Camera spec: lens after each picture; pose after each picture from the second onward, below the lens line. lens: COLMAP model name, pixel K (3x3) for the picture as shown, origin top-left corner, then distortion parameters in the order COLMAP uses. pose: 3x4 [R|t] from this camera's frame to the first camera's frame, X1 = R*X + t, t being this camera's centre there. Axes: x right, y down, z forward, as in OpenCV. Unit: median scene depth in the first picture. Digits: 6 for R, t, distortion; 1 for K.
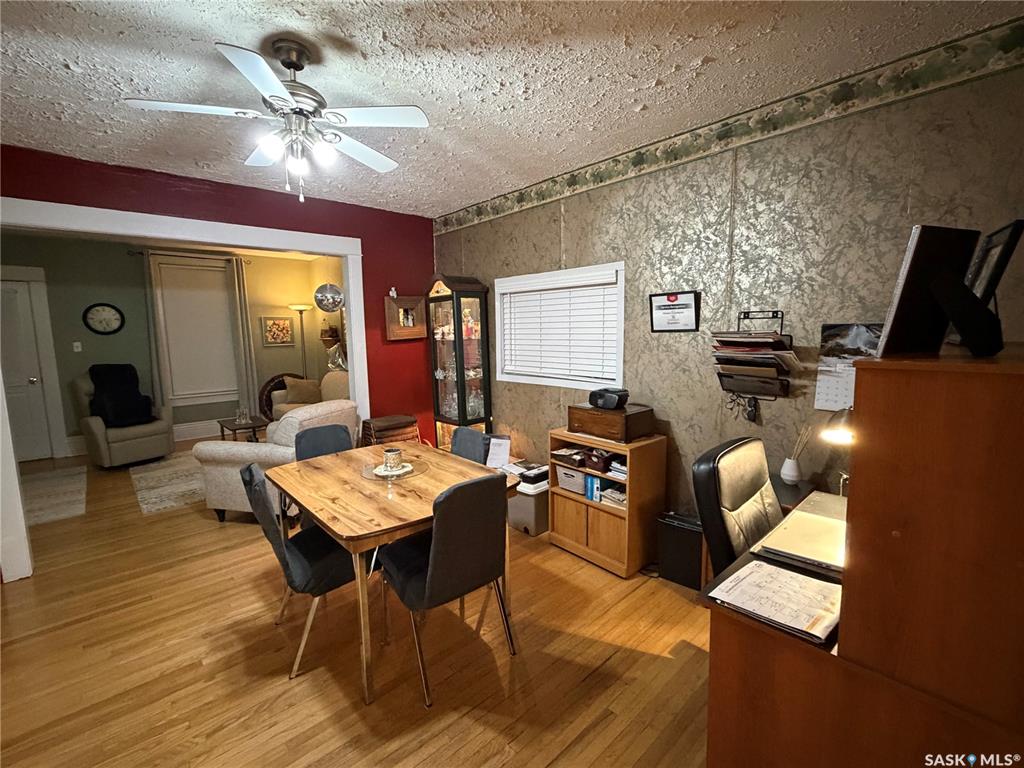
lens RADIAL K [[450.9, 0, 512.0], [0, 450.9, 384.0], [0, 0, 1]] dist [-0.003798, -0.000205]
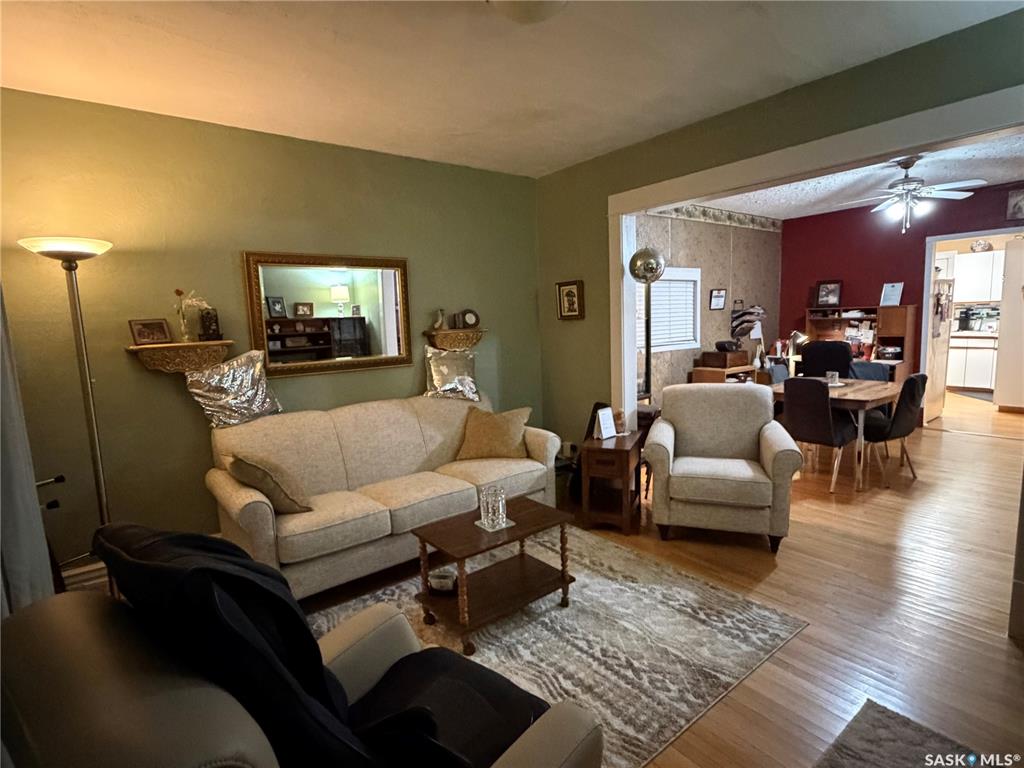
lens RADIAL K [[523.3, 0, 512.0], [0, 523.3, 384.0], [0, 0, 1]] dist [0.000648, 0.000863]
pose [[0.089368, -0.116376, 0.989176, -0.988112], [0.156513, 0.982452, 0.101444, -0.085062], [-0.983624, 0.145753, 0.106014, 0.844227]]
